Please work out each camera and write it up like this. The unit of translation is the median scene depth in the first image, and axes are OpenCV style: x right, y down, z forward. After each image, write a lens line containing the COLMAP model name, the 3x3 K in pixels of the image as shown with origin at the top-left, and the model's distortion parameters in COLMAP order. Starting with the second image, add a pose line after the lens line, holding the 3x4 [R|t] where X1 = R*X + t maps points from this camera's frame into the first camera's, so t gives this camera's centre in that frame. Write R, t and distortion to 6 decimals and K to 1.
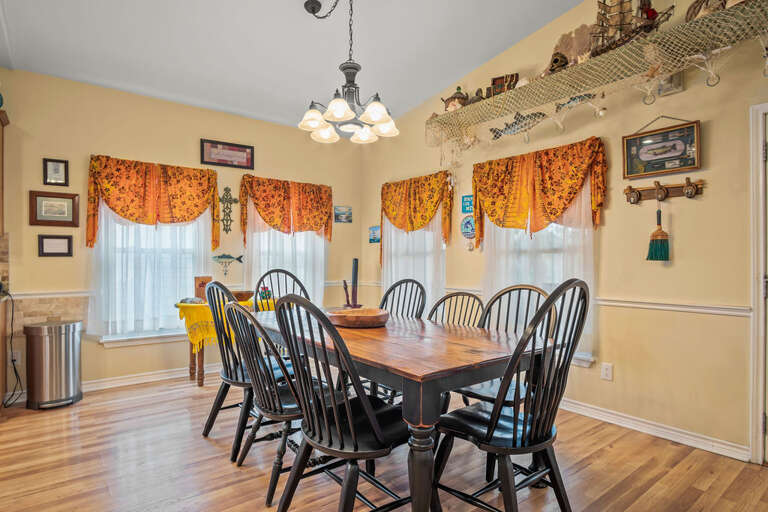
lens RADIAL K [[416.9, 0, 382.6], [0, 416.9, 263.2], [0, 0, 1]] dist [-0.032787, 0.009533]
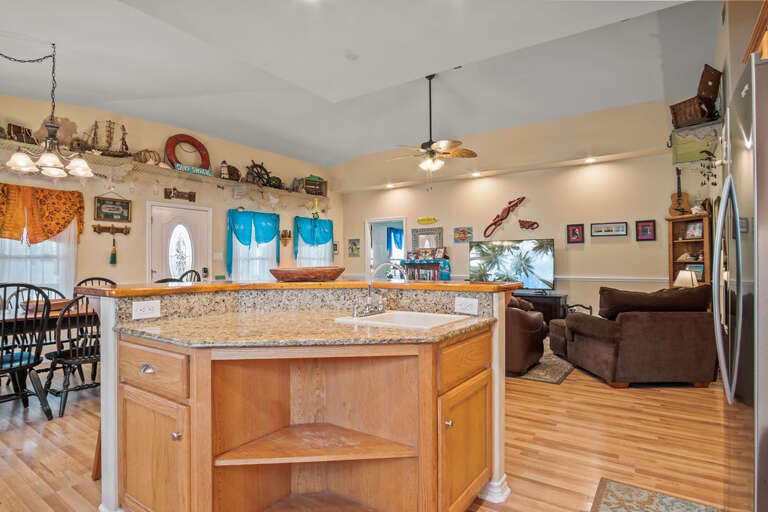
lens RADIAL K [[416.9, 0, 383.5], [0, 416.9, 253.5], [0, 0, 1]] dist [-0.032787, 0.009533]
pose [[-0.301884, 0.022058, 0.953089, -1.274581], [0.008198, 0.999755, -0.020541, -0.002642], [-0.953309, 0.001612, -0.301991, 0.262532]]
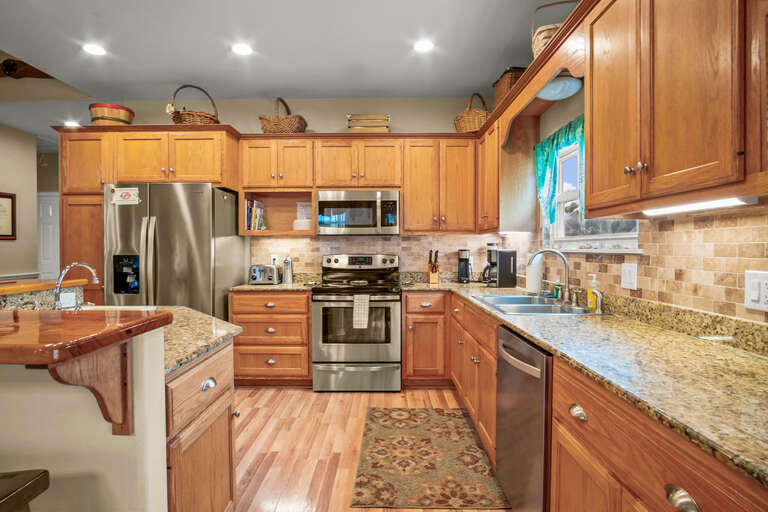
lens RADIAL K [[416.9, 0, 383.0], [0, 416.9, 256.1], [0, 0, 1]] dist [-0.032787, 0.009533]
pose [[-0.622909, 0.013186, -0.782183, -0.525999], [-0.003803, 0.999795, 0.019883, -0.023004], [0.782285, 0.015360, -0.622731, 0.764465]]
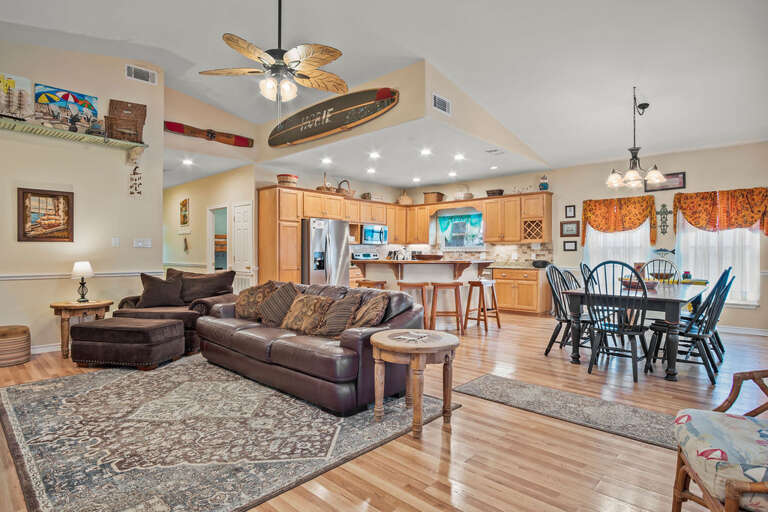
lens RADIAL K [[416.9, 0, 380.4], [0, 416.9, 256.3], [0, 0, 1]] dist [-0.032787, 0.009533]
pose [[0.157798, 0.005244, -0.987457, 1.163825], [-0.004439, 0.999980, 0.004601, 0.005375], [0.987461, 0.003657, 0.157818, -0.311405]]
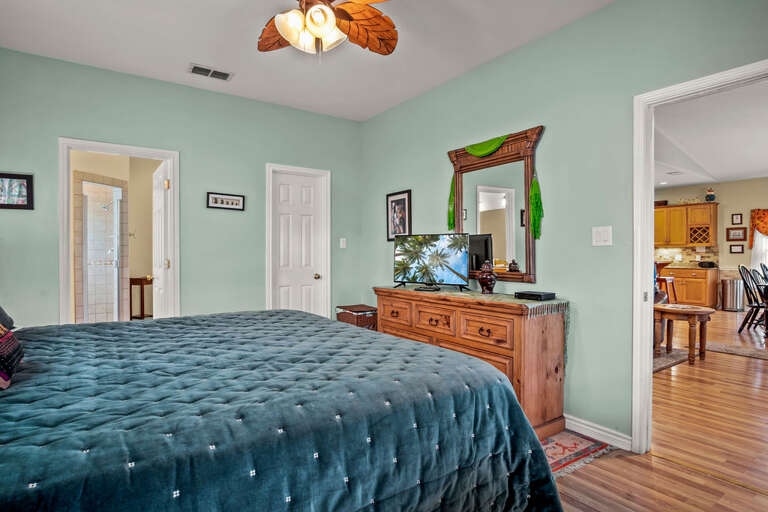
lens RADIAL K [[416.9, 0, 377.4], [0, 416.9, 257.1], [0, 0, 1]] dist [-0.032787, 0.009533]
pose [[-0.053381, 0.008032, -0.998542, 1.750152], [-0.002035, 0.999965, 0.008153, -0.009949], [0.998572, 0.002467, -0.053363, -1.012567]]
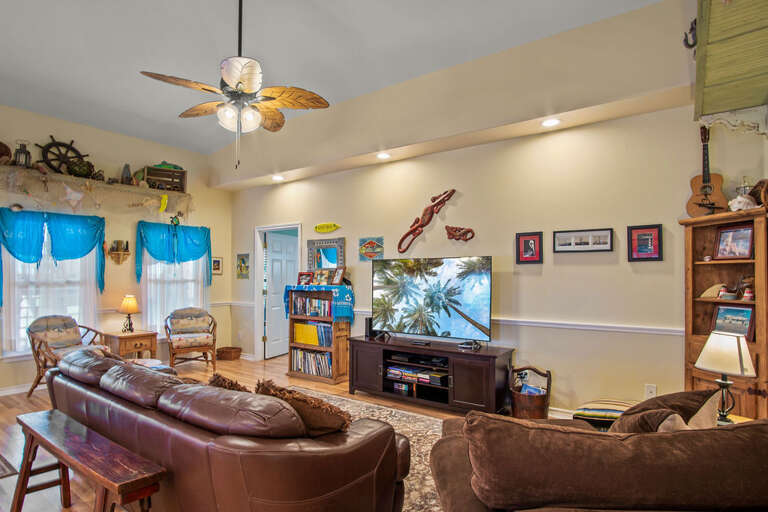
lens RADIAL K [[416.9, 0, 383.6], [0, 416.9, 271.5], [0, 0, 1]] dist [-0.032787, 0.009533]
pose [[-0.279141, 0.012238, 0.960172, -0.725928], [-0.000716, 0.999916, -0.012953, -0.044902], [-0.960250, -0.004303, -0.279109, -0.442921]]
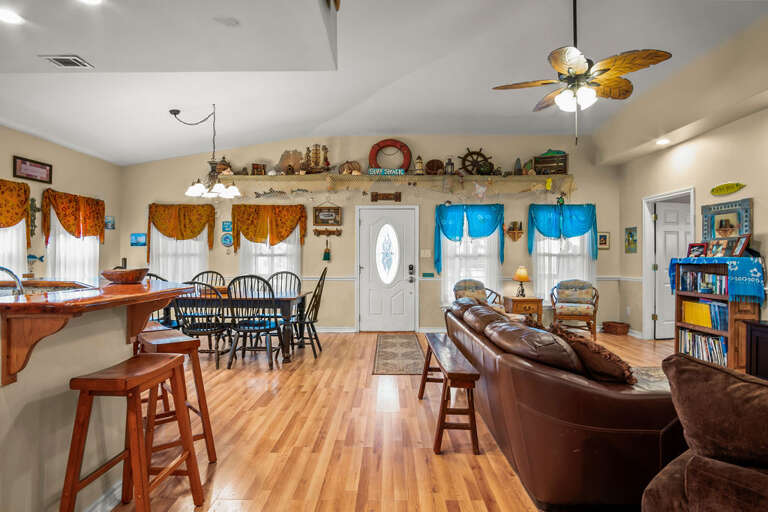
lens RADIAL K [[416.9, 0, 384.2], [0, 416.9, 257.6], [0, 0, 1]] dist [-0.032787, 0.009533]
pose [[0.620469, 0.002394, 0.784227, -0.828162], [0.000898, 0.999993, -0.003764, -0.009896], [-0.784230, 0.003040, 0.620463, -0.632749]]
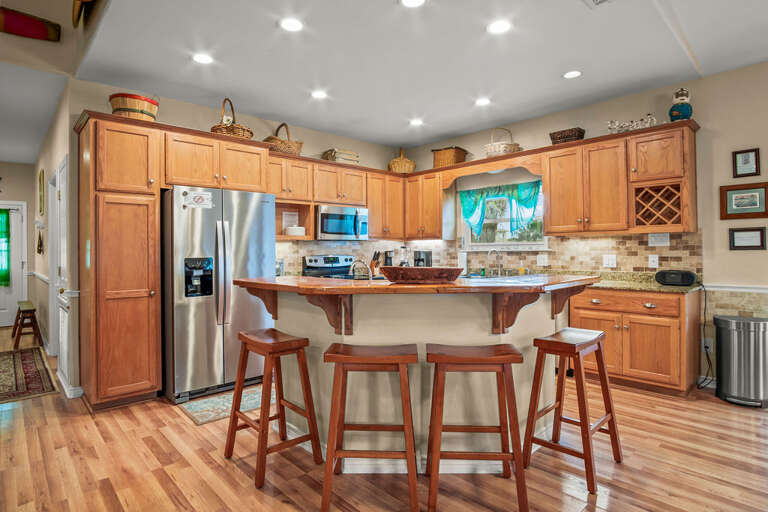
lens RADIAL K [[416.9, 0, 377.9], [0, 416.9, 247.8], [0, 0, 1]] dist [-0.032787, 0.009533]
pose [[0.084230, -0.008422, -0.996411, 0.090287], [0.005847, 0.999951, -0.007957, -0.018284], [0.996429, -0.005155, 0.084275, 0.047427]]
